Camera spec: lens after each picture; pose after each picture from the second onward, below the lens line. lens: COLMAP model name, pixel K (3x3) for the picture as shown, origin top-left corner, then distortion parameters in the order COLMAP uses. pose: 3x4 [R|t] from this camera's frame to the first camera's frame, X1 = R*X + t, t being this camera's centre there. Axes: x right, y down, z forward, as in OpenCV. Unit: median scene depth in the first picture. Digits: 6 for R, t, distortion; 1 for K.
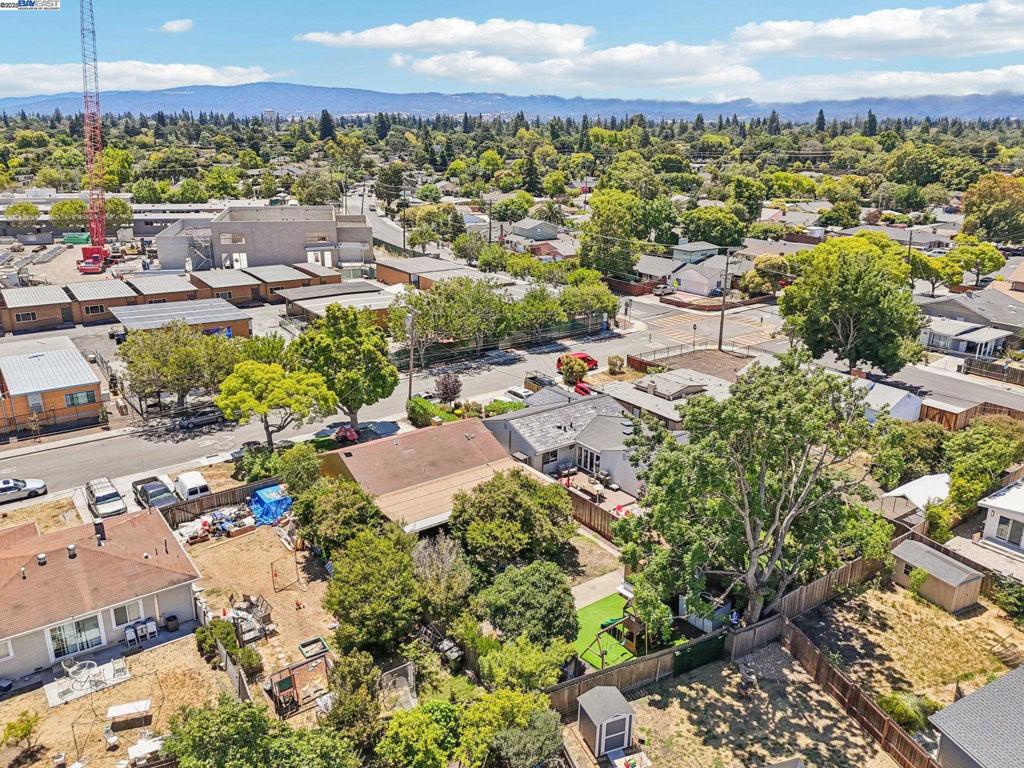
lens RADIAL K [[767.1, 0, 512.4], [0, 767.1, 381.4], [0, 0, 1]] dist [0.051822, -0.025748]
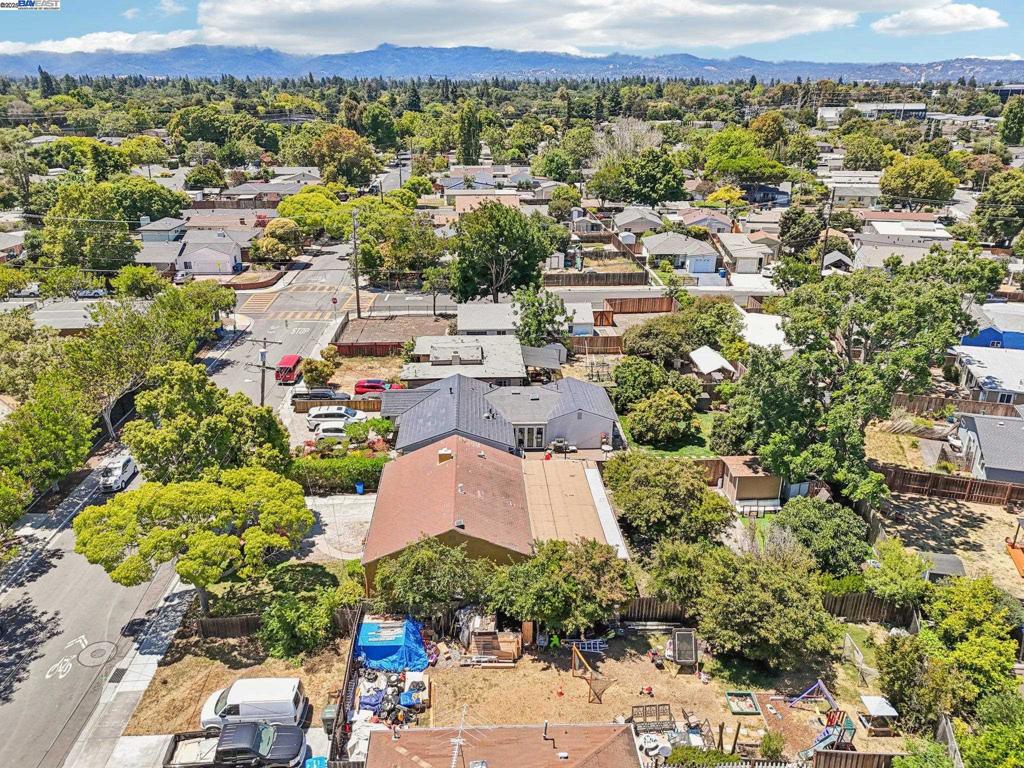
lens RADIAL K [[767.1, 0, 509.4], [0, 767.1, 384.1], [0, 0, 1]] dist [0.051822, -0.025748]
pose [[0.568759, -0.303789, 0.764346, -0.785248], [0.264919, 0.947430, 0.179427, -0.172161], [-0.778673, 0.100439, 0.619339, 0.529547]]
